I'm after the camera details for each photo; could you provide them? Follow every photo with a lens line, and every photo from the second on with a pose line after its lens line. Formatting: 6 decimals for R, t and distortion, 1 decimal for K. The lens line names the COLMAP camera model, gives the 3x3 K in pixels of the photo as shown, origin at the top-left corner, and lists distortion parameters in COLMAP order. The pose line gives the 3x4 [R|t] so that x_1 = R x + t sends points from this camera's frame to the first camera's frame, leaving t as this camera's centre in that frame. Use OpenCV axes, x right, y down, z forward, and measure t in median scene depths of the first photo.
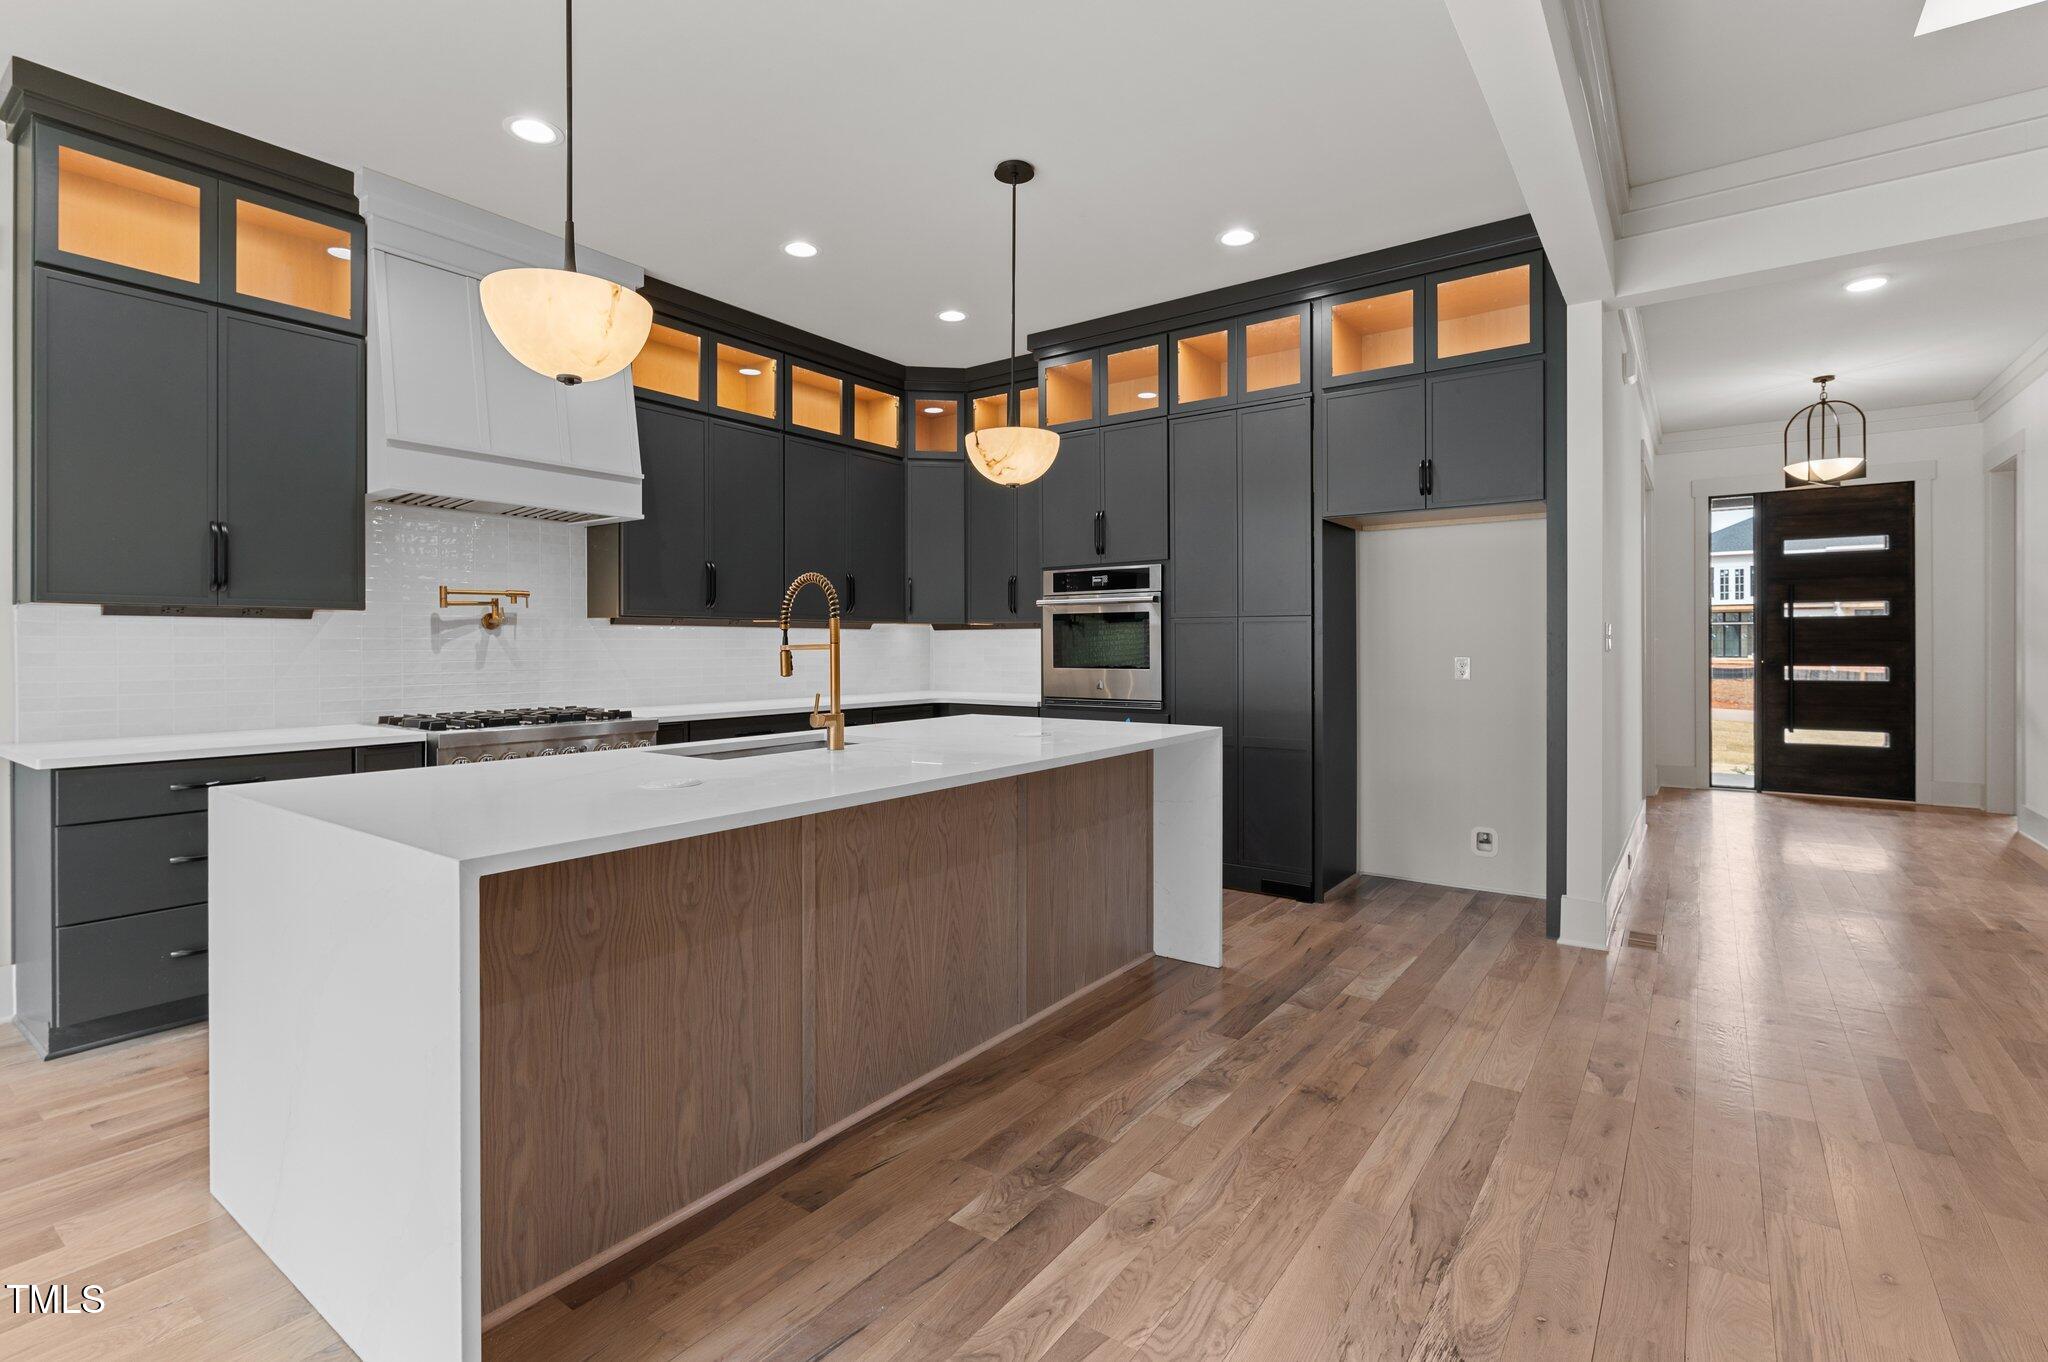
lens RADIAL K [[973.2, 0, 1012.6], [0, 973.2, 649.9], [0, 0, 1]] dist [0.001899, 0.000871]
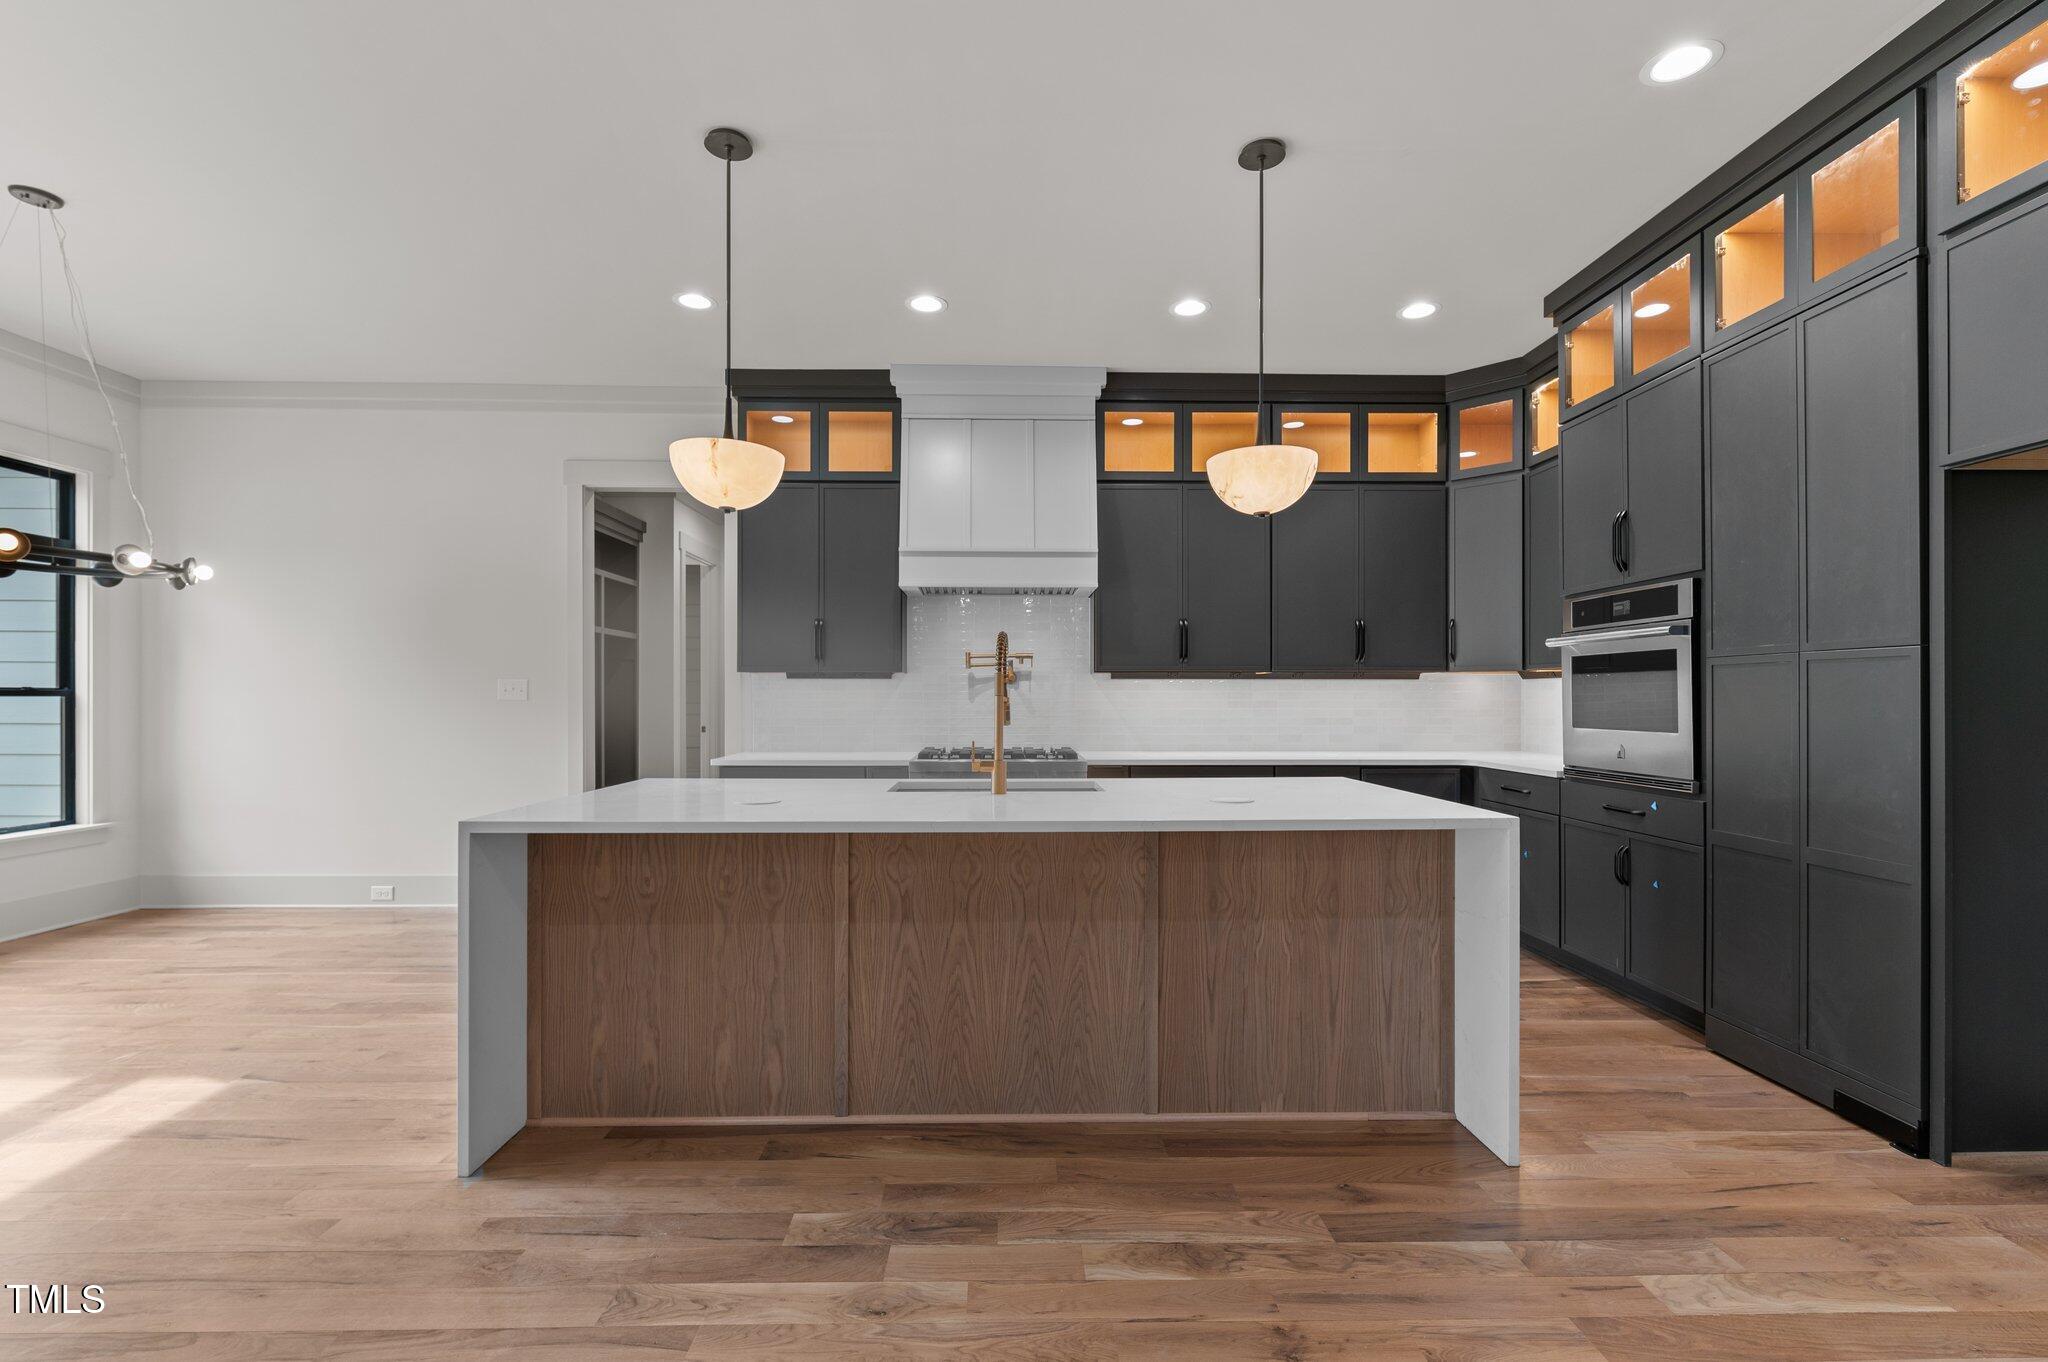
lens RADIAL K [[929.8, 0, 1014.9], [0, 929.8, 700.6], [0, 0, 1]] dist [0.001874, -0.001171]
pose [[0.592069, 0.004357, -0.805875, 0.669197], [-0.005111, 0.999986, 0.001651, -0.002641], [0.805871, 0.003141, 0.592083, 0.409097]]
